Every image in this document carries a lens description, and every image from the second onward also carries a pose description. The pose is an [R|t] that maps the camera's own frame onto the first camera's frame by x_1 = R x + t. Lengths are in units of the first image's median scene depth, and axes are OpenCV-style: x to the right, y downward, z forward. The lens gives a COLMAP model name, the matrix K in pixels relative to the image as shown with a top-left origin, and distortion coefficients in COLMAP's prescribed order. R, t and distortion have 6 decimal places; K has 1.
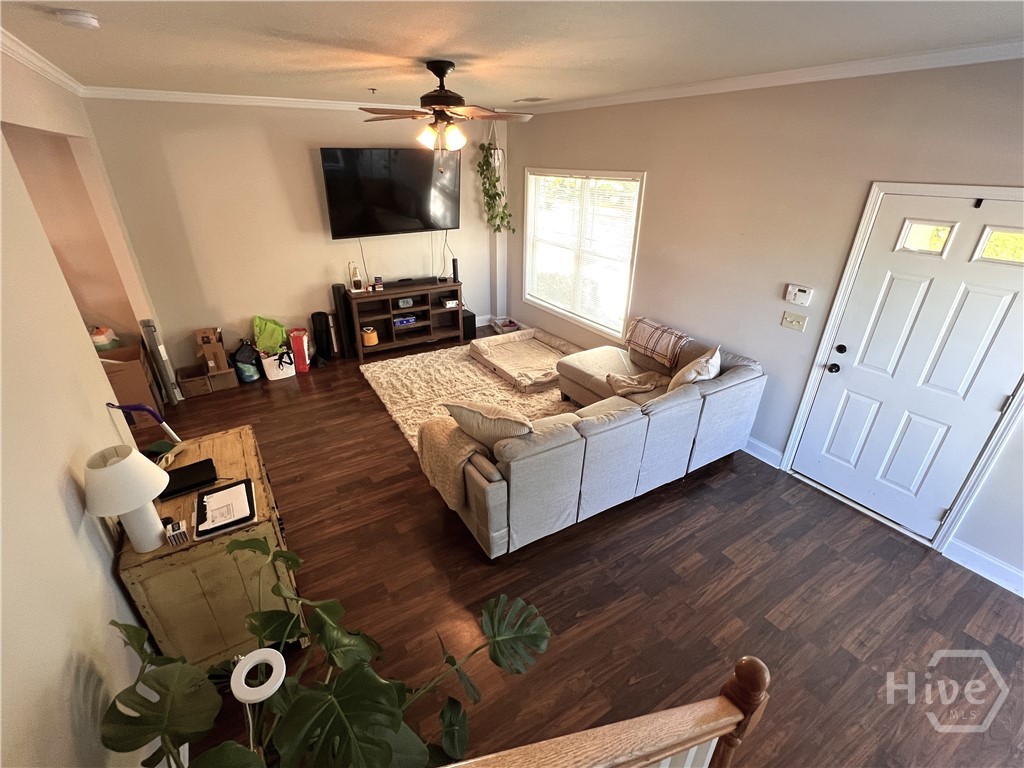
lens RADIAL K [[460.8, 0, 512.0], [0, 460.8, 384.0], [0, 0, 1]] dist [0.000861, 0.000104]
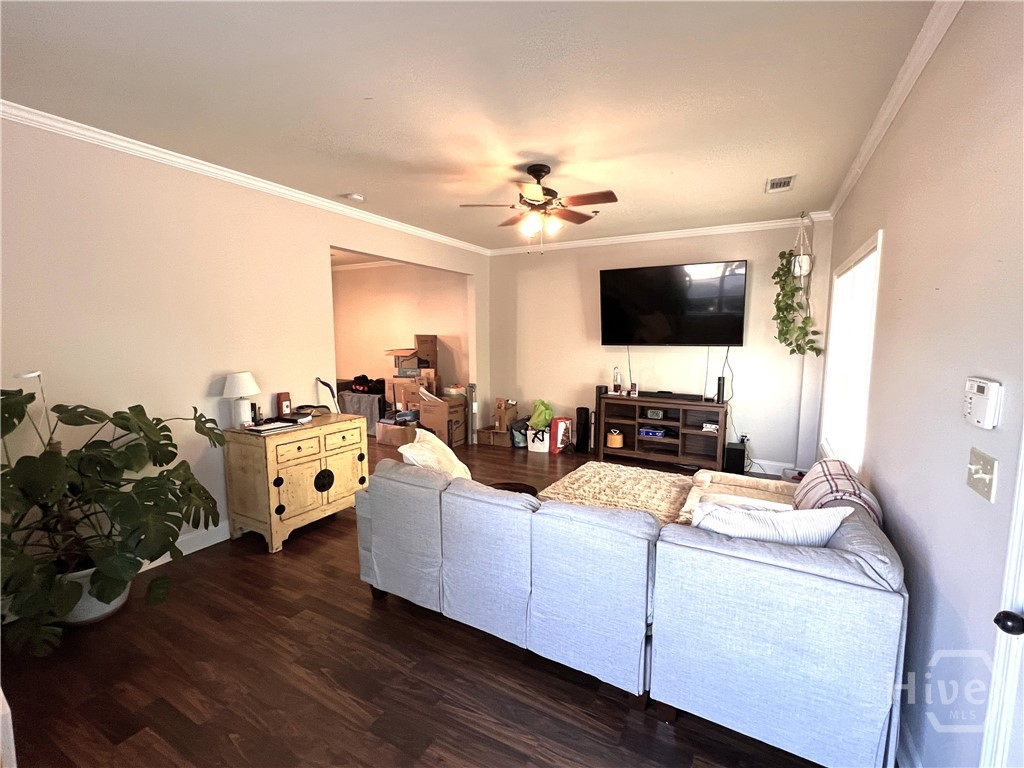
lens RADIAL K [[460.8, 0, 512.0], [0, 460.8, 384.0], [0, 0, 1]] dist [0.000861, 0.000104]
pose [[0.478390, 0.089477, -0.873577, 0.483743], [-0.386587, 0.914671, -0.118017, -0.007602], [0.788475, 0.394172, 0.472160, 0.318701]]
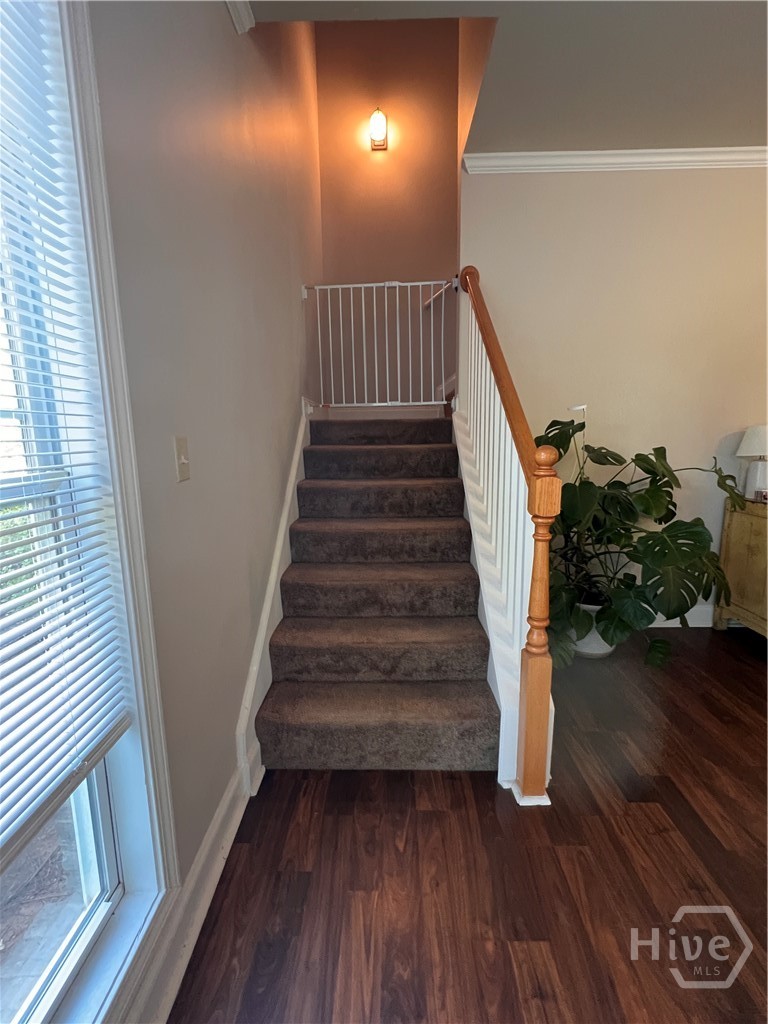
lens RADIAL K [[460.8, 0, 384.0], [0, 460.8, 512.0], [0, 0, 1]] dist [0.000861, 0.000104]
pose [[-0.551862, 0.141778, -0.821795, 0.385551], [-0.362204, 0.846890, 0.389339, 0.083146], [0.751170, 0.512519, -0.416014, 0.262959]]
